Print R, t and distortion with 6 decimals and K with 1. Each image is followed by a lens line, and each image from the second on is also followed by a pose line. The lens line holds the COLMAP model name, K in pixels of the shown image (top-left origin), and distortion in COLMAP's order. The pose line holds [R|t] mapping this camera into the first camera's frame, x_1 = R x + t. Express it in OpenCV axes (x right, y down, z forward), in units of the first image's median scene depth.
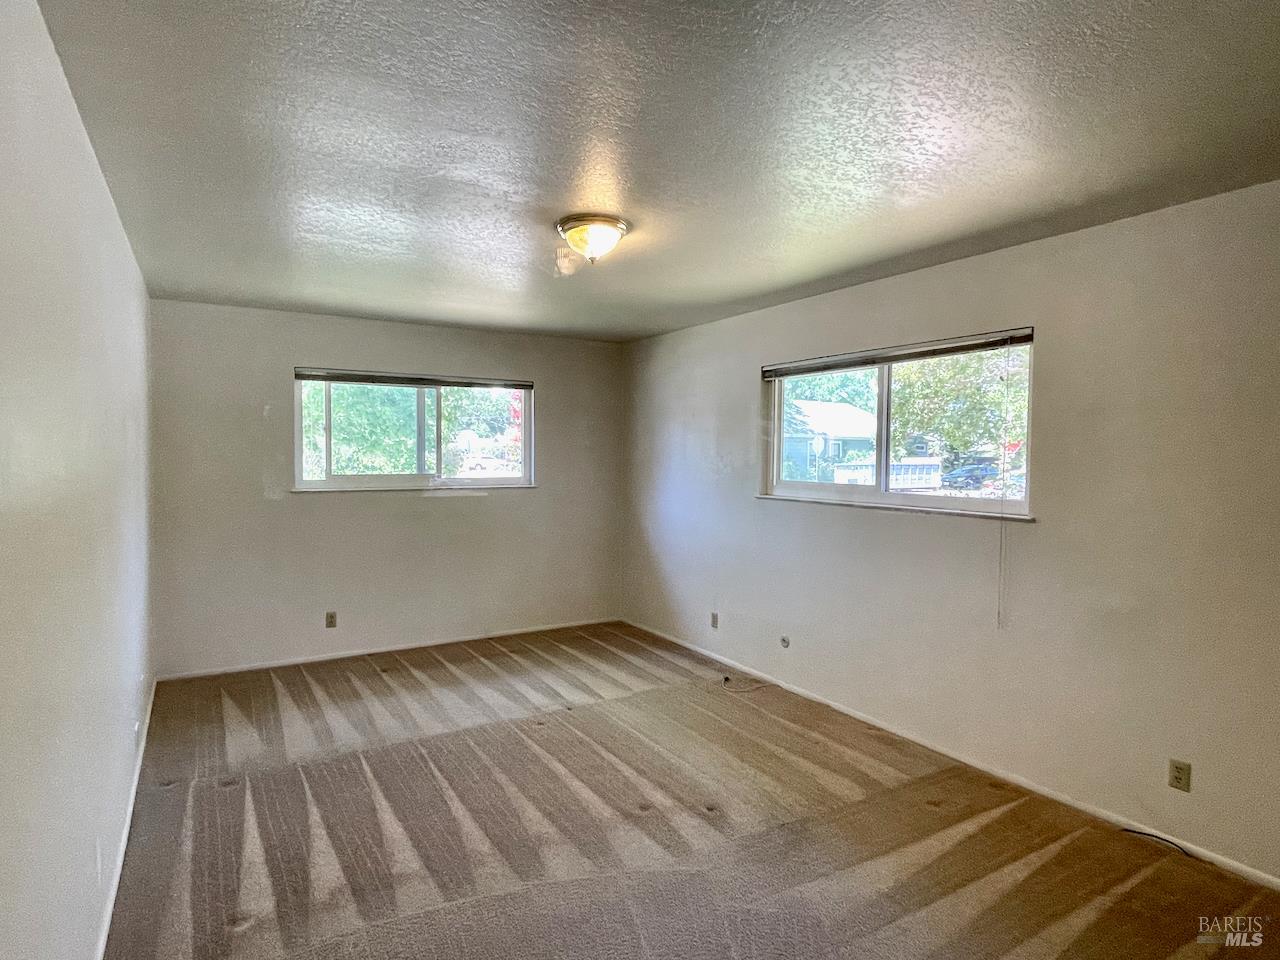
lens RADIAL K [[717.3, 0, 640.0], [0, 717.3, 480.0], [0, 0, 1]] dist [-0.000282, -0.000079]
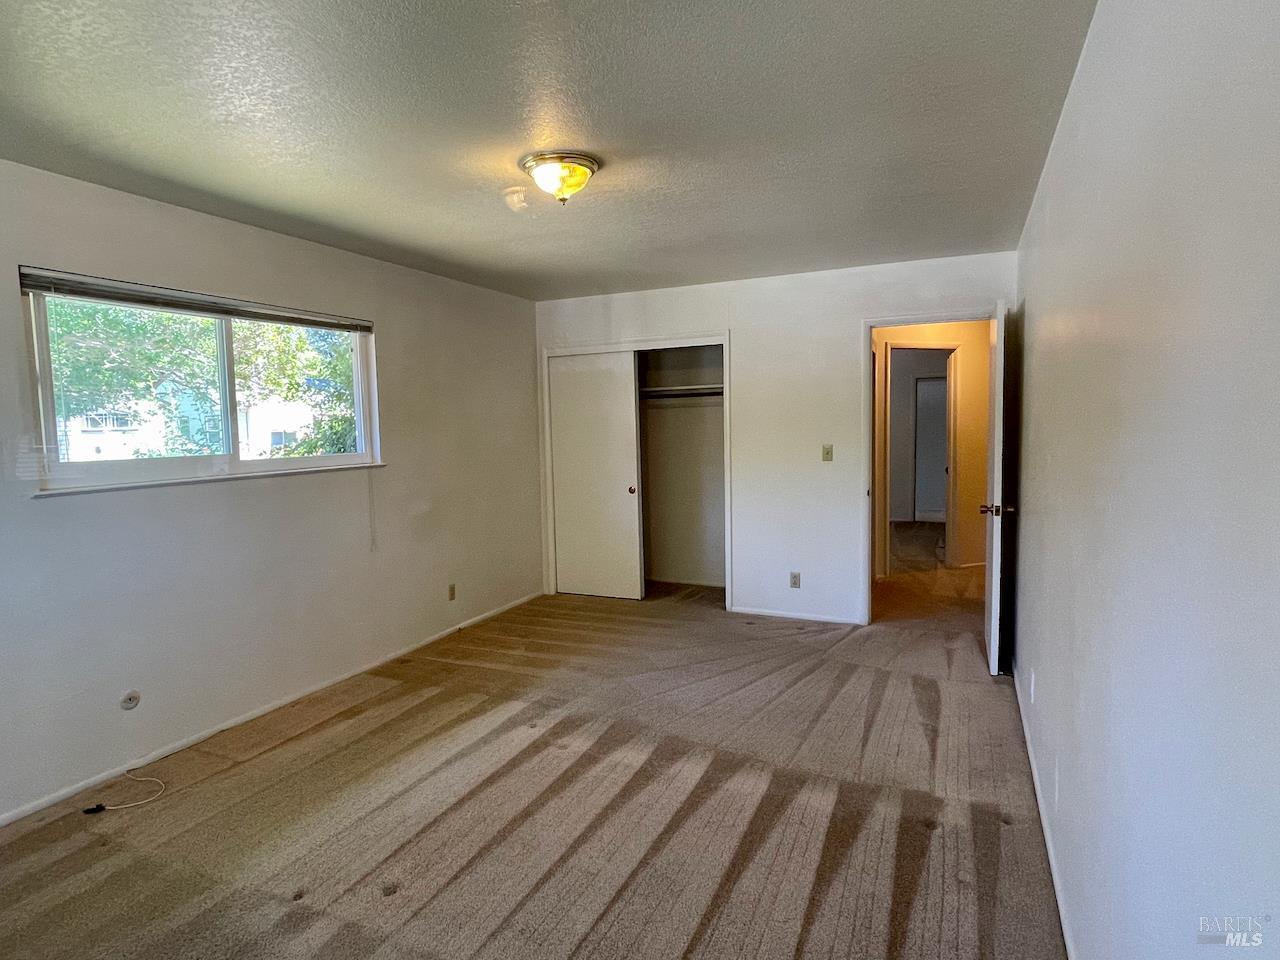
lens RADIAL K [[717.3, 0, 640.0], [0, 717.3, 480.0], [0, 0, 1]] dist [-0.000282, -0.000079]
pose [[-0.570064, -0.073593, 0.818298, -0.711858], [0.033579, 0.993061, 0.112702, -0.046229], [-0.820914, 0.091725, -0.563637, 1.144870]]
